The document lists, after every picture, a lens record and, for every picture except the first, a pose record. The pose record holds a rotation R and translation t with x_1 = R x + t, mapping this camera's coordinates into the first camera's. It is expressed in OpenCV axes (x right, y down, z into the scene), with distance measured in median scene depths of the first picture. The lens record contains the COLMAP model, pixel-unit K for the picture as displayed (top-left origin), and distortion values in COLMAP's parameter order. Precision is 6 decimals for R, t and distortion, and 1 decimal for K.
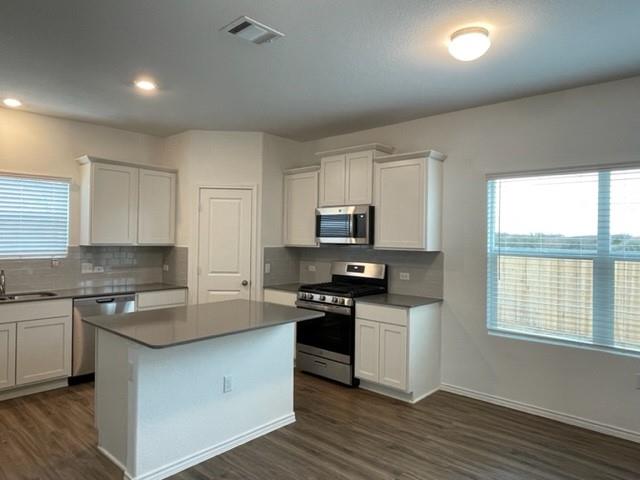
lens RADIAL K [[423.4, 0, 321.1], [0, 423.4, 236.4], [0, 0, 1]] dist [-0.007892, -0.003723]
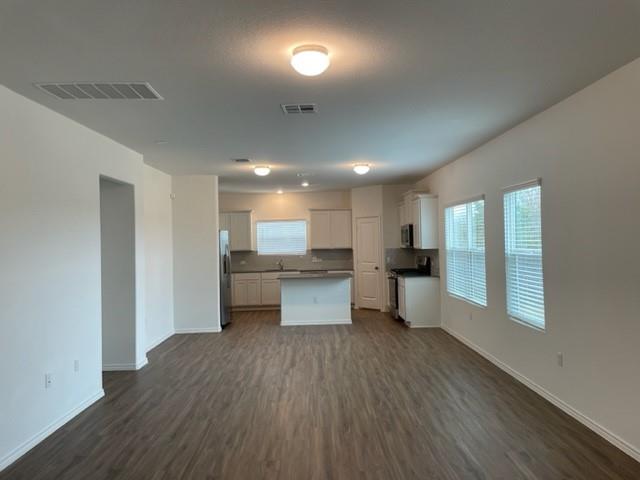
lens RADIAL K [[487.1, 0, 321.0], [0, 487.1, 231.6], [0, 0, 1]] dist [0.044115, -0.003530]
pose [[0.680926, -0.044182, -0.731018, 1.318061], [0.030603, 0.999023, -0.031874, 0.013321], [0.731712, -0.000668, 0.681613, -0.679778]]
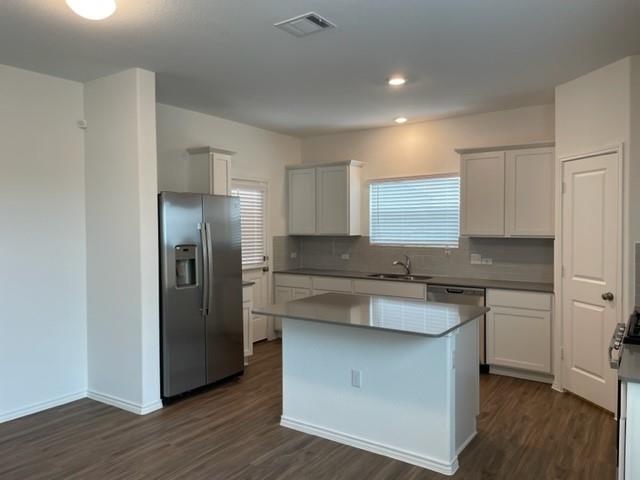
lens RADIAL K [[487.1, 0, 321.0], [0, 487.1, 231.6], [0, 0, 1]] dist [0.044115, -0.003530]
pose [[0.130752, -0.001074, -0.991415, 0.565364], [0.005178, 0.999987, -0.000401, 0.008505], [0.991402, -0.005081, 0.130755, 0.497154]]
